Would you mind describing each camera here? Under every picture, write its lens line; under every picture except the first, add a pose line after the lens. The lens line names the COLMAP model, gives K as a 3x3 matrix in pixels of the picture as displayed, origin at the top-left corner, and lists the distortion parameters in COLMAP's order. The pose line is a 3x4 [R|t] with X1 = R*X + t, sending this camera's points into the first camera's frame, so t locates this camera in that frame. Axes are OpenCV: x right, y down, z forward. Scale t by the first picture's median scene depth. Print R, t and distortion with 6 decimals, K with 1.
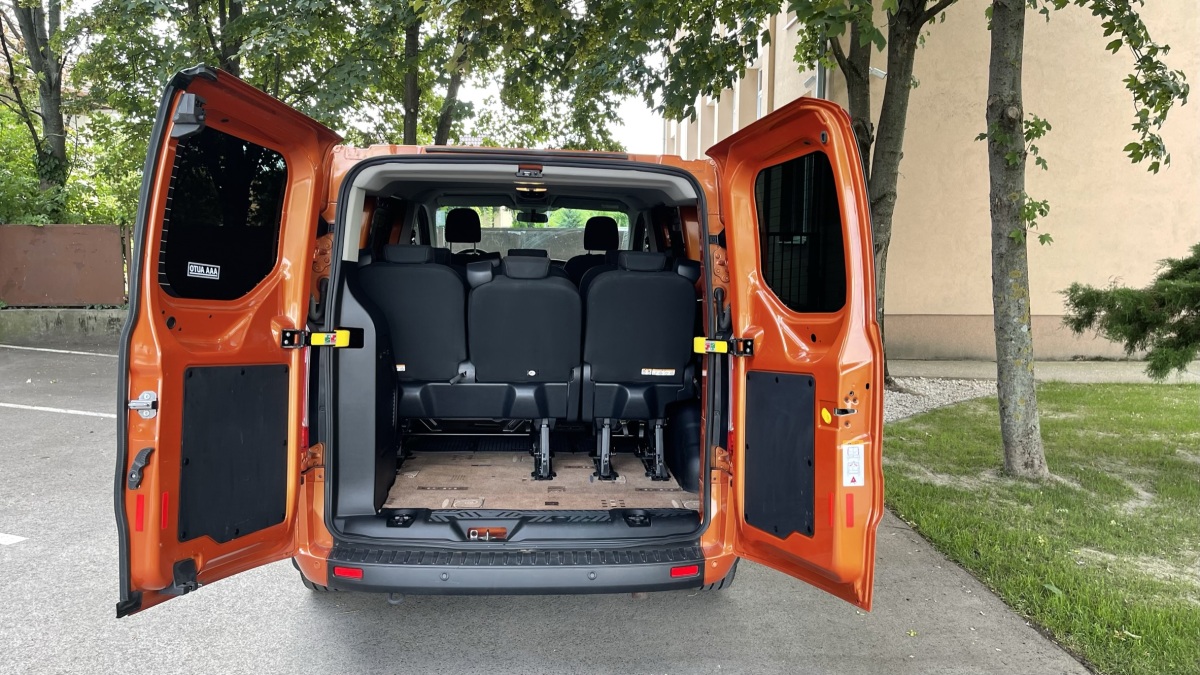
lens RADIAL K [[905.7, 0, 600.0], [0, 905.7, 337.5], [0, 0, 1]] dist [0.008076, 0.001443]
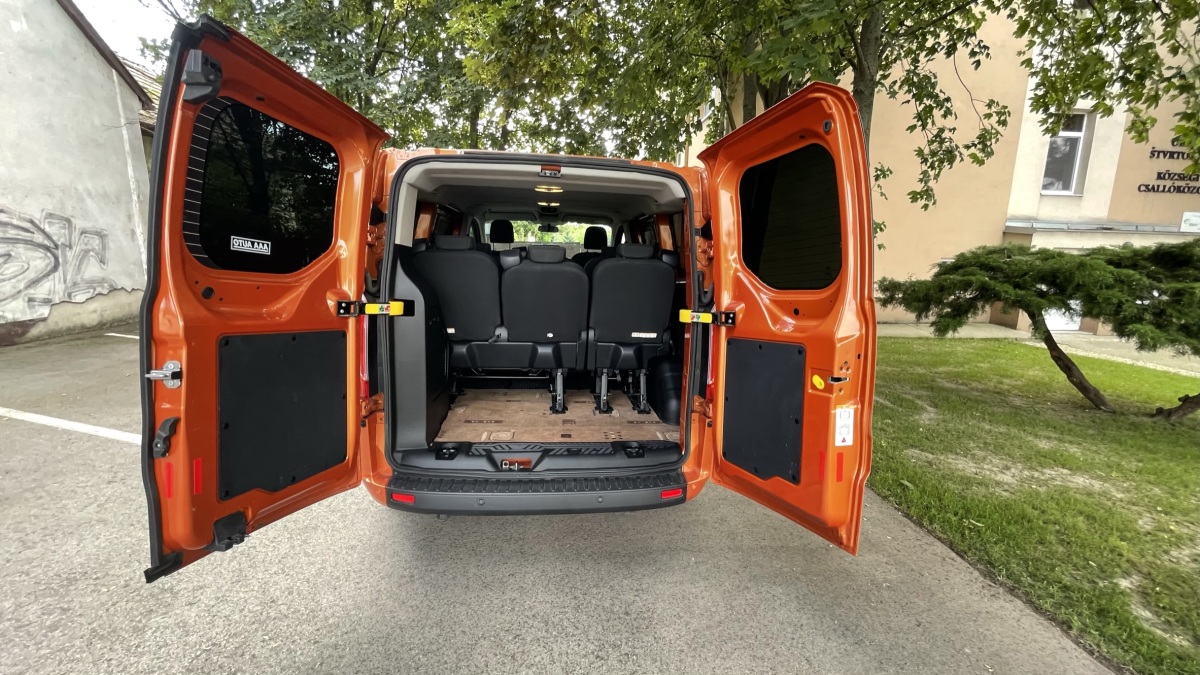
lens RADIAL K [[491.8, 0, 601.5], [0, 491.8, 342.6], [0, 0, 1]] dist [-0.001214, -0.000022]
pose [[0.999204, 0.005692, 0.039483, -0.033012], [-0.008492, 0.997432, 0.071114, -0.002369], [-0.038977, -0.071393, 0.996686, 0.317109]]
